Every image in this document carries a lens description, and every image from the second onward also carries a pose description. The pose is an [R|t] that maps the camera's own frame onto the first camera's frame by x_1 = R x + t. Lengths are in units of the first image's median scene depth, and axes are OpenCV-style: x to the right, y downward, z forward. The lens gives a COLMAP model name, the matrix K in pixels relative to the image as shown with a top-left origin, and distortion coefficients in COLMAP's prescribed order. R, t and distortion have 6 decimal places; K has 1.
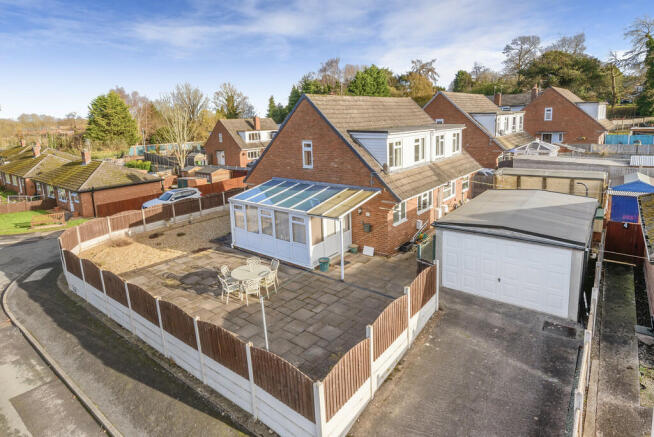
lens RADIAL K [[364.7, 0, 350.9], [0, 364.7, 191.1], [0, 0, 1]] dist [-0.002455, -0.000026]
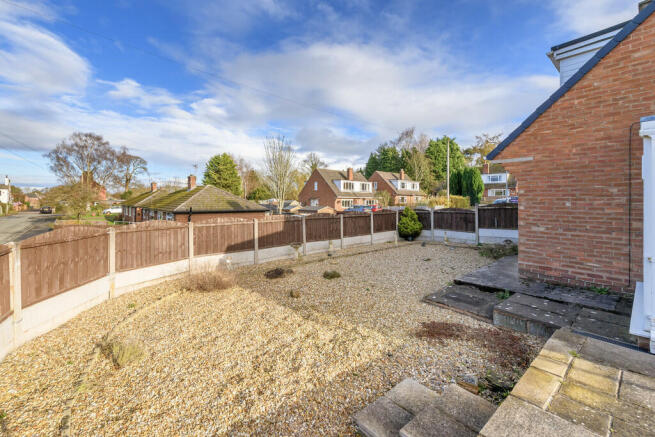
lens RADIAL K [[281.8, 0, 329.0], [0, 281.8, 198.8], [0, 0, 1]] dist [0.000616, 0.000027]
pose [[0.978074, 0.030667, -0.205986, -0.418497], [-0.070837, 0.979113, -0.190580, 0.096951], [0.195839, 0.200993, 0.959817, 0.677488]]
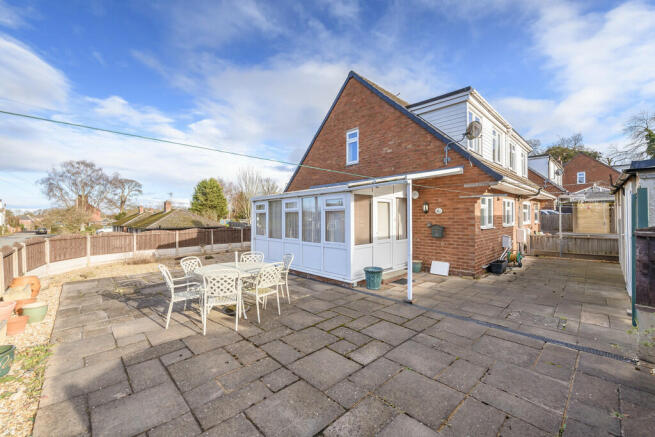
lens RADIAL K [[263.0, 0, 350.8], [0, 263.0, 218.1], [0, 0, 1]] dist [0.002166, -0.000054]
pose [[0.992407, 0.016090, -0.121937, -0.042961], [-0.038781, 0.981769, -0.186078, 0.135542], [0.116720, 0.189395, 0.974939, 0.405518]]
